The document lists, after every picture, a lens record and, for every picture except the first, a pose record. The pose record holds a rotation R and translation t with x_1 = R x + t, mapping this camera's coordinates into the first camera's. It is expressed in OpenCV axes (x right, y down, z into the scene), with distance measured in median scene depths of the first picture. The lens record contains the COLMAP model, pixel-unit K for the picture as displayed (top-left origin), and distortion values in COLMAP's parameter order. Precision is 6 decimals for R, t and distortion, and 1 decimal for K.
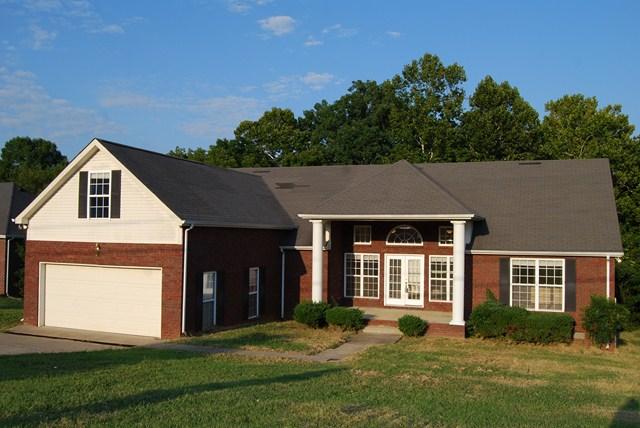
lens RADIAL K [[618.9, 0, 319.9], [0, 618.9, 213.2], [0, 0, 1]] dist [-0.053468, 0.000000]
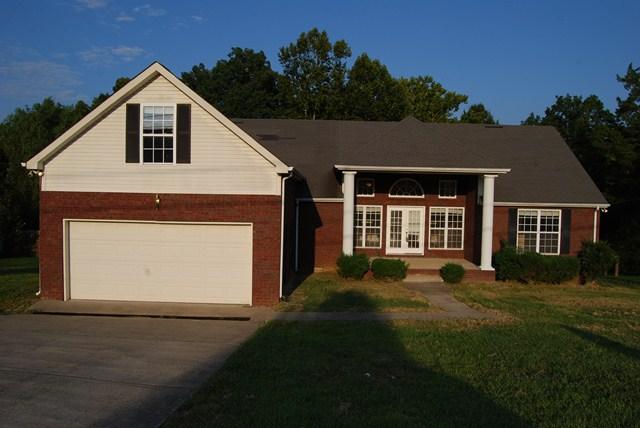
lens RADIAL K [[508.6, 0, 320.1], [0, 508.6, 217.9], [0, 0, 1]] dist [-0.086512, 0.015504]
pose [[0.932244, -0.013591, 0.361574, -0.371126], [-0.018543, 0.996187, 0.085255, 0.017906], [-0.361354, -0.086183, 0.928437, 0.283890]]
